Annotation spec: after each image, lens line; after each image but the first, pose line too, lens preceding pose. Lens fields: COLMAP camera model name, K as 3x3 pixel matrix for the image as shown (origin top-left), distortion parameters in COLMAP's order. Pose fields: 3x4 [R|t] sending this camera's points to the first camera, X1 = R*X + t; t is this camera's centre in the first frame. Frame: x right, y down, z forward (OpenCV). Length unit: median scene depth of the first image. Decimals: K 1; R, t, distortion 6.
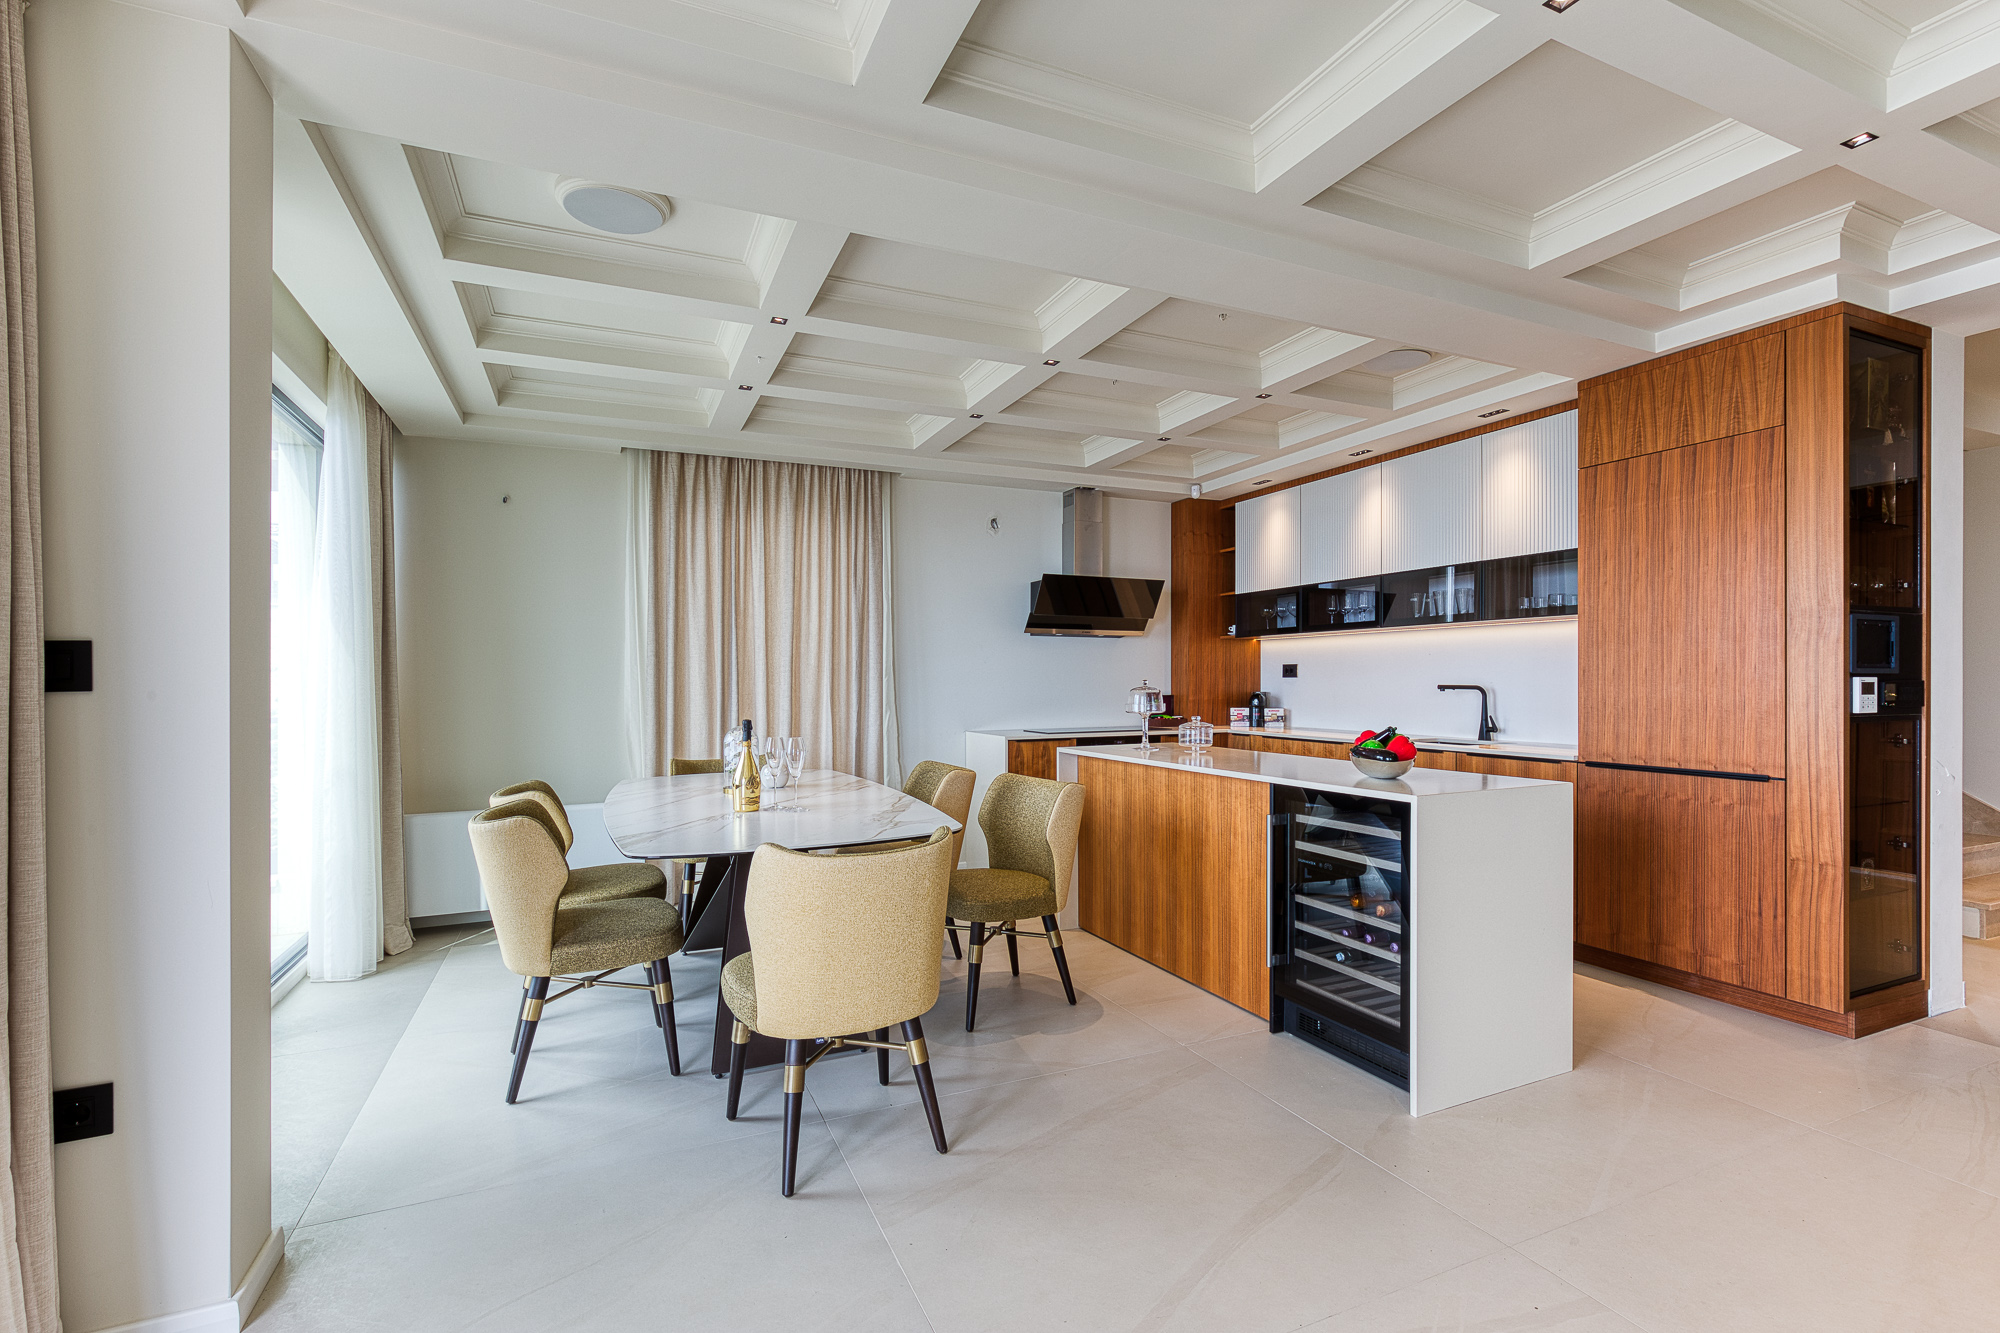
lens RADIAL K [[918.1, 0, 1002.8], [0, 918.1, 666.3], [0, 0, 1]] dist [-0.011682, 0.008099]
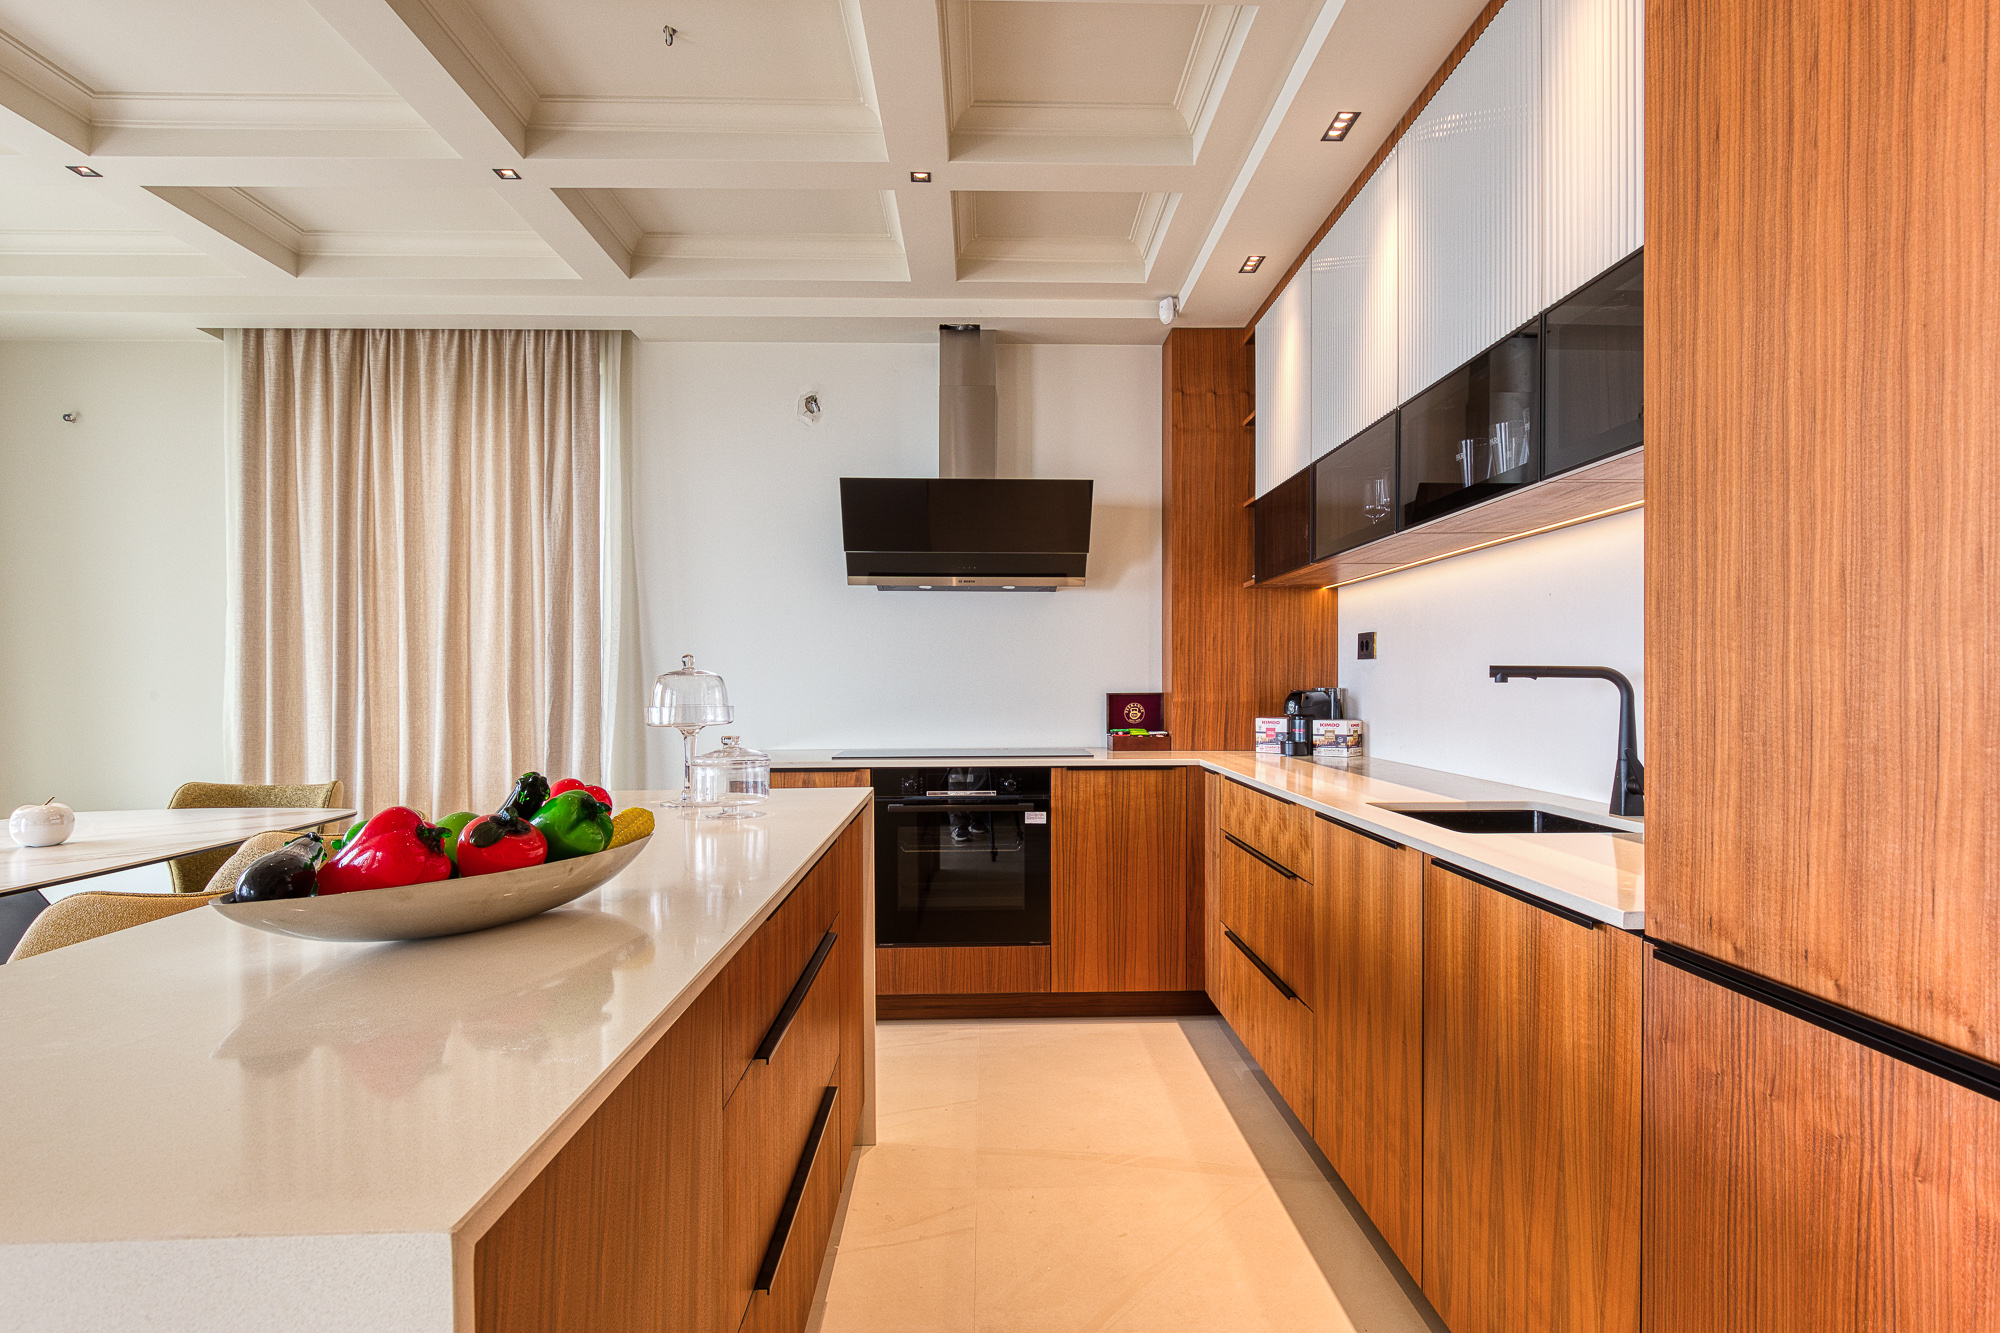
lens RADIAL K [[1053.1, 0, 1005.2], [0, 1053.1, 668.0], [0, 0, 1]] dist [-0.001171, -0.000226]
pose [[0.923445, -0.004461, -0.383704, 0.363185], [0.005883, 0.999979, 0.002532, 0.014960], [0.383685, -0.004595, 0.923453, 0.405927]]
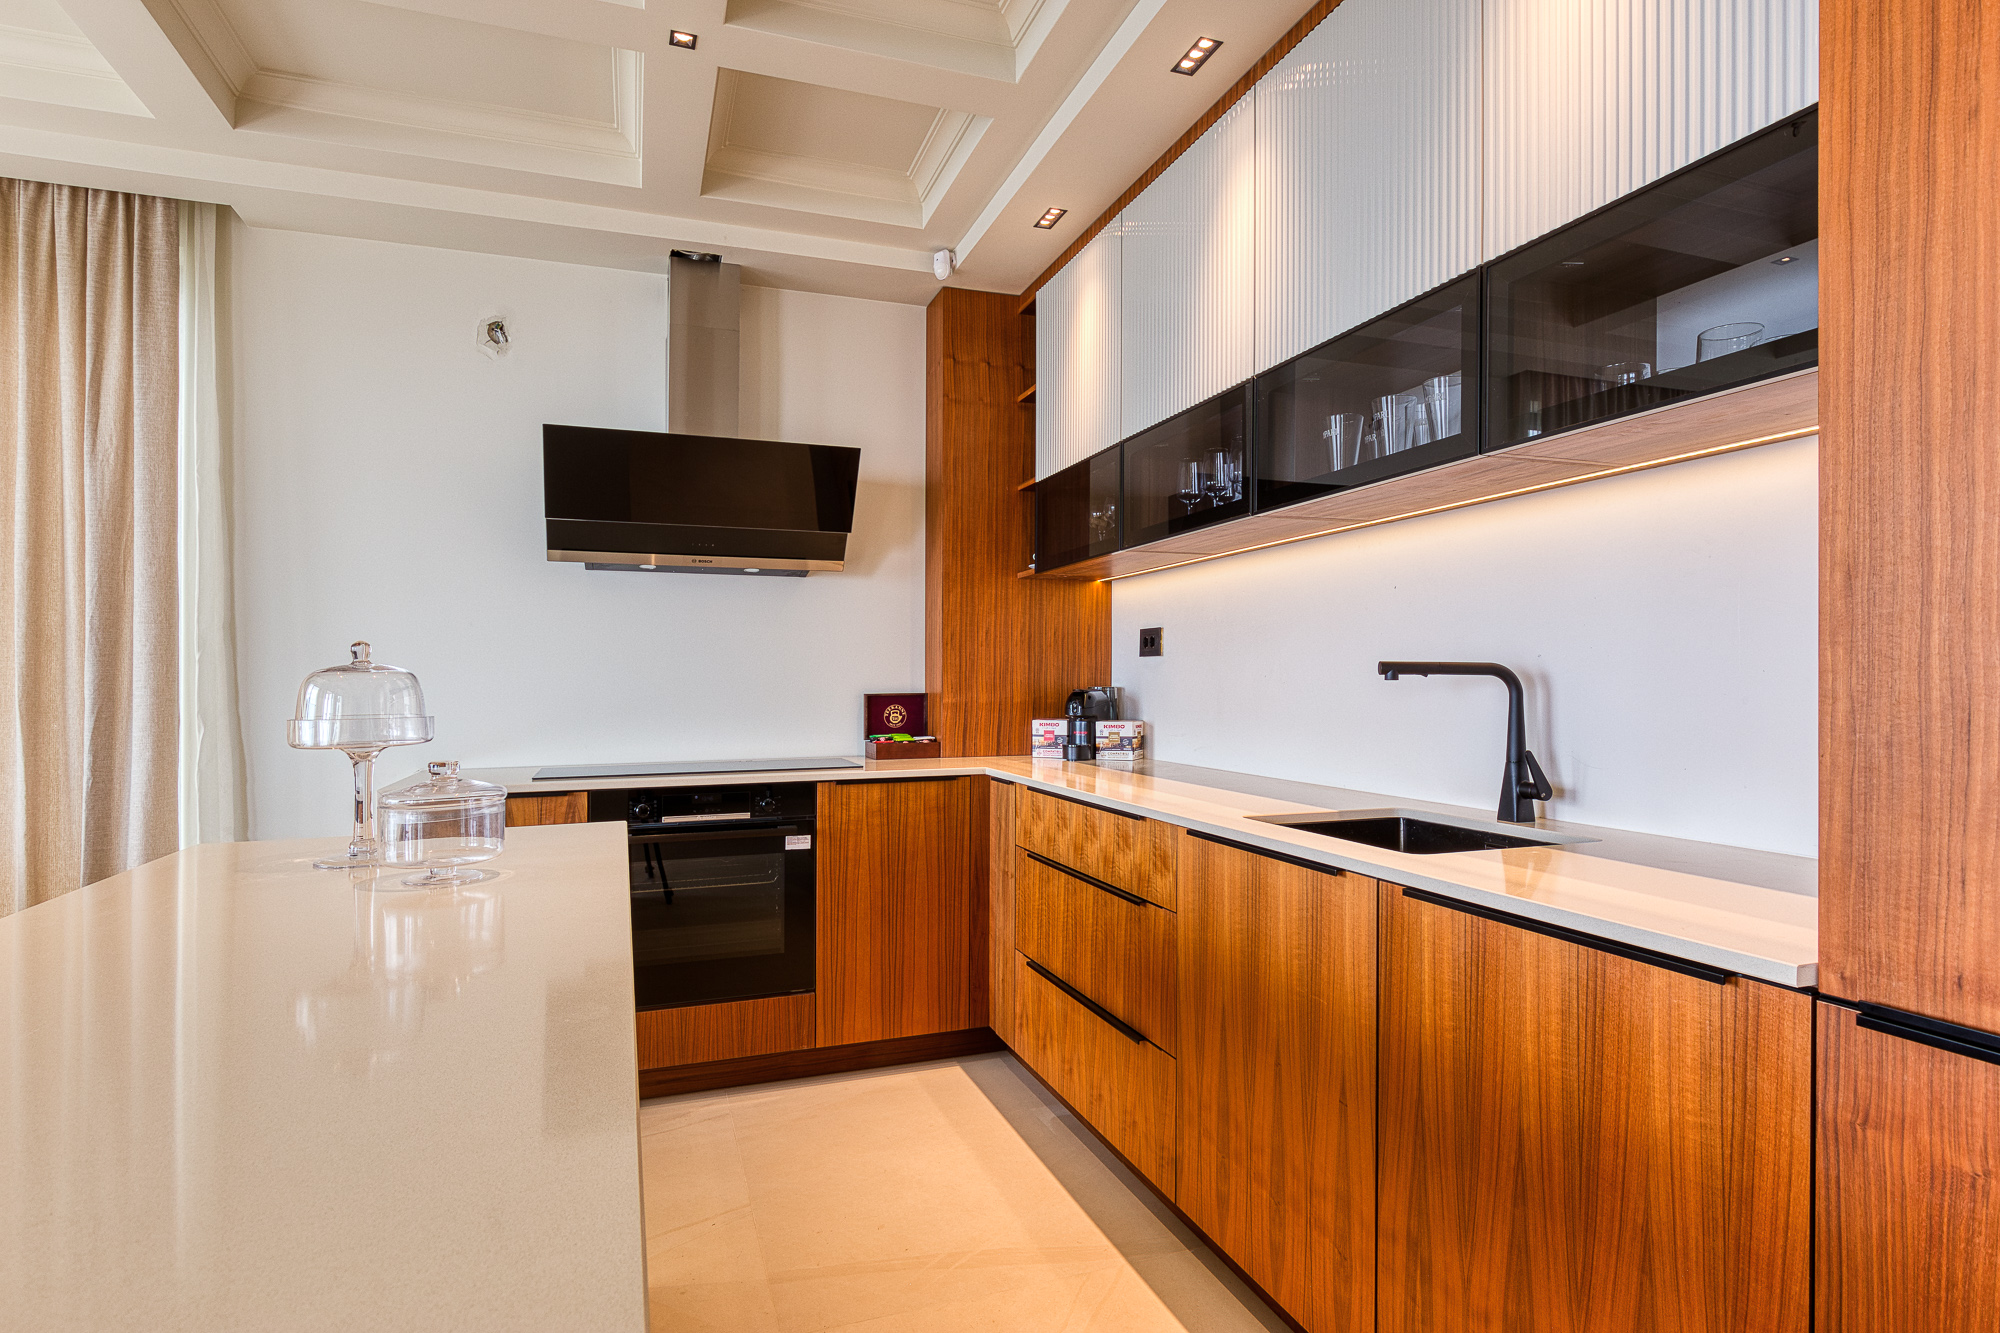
lens RADIAL K [[1053.3, 0, 1010.0], [0, 1053.3, 661.7], [0, 0, 1]] dist [-0.003633, -0.000553]
pose [[0.997515, -0.003318, -0.070375, 0.288138], [0.003216, 0.999994, -0.001568, 0.016163], [0.070380, 0.001337, 0.997519, 0.467002]]
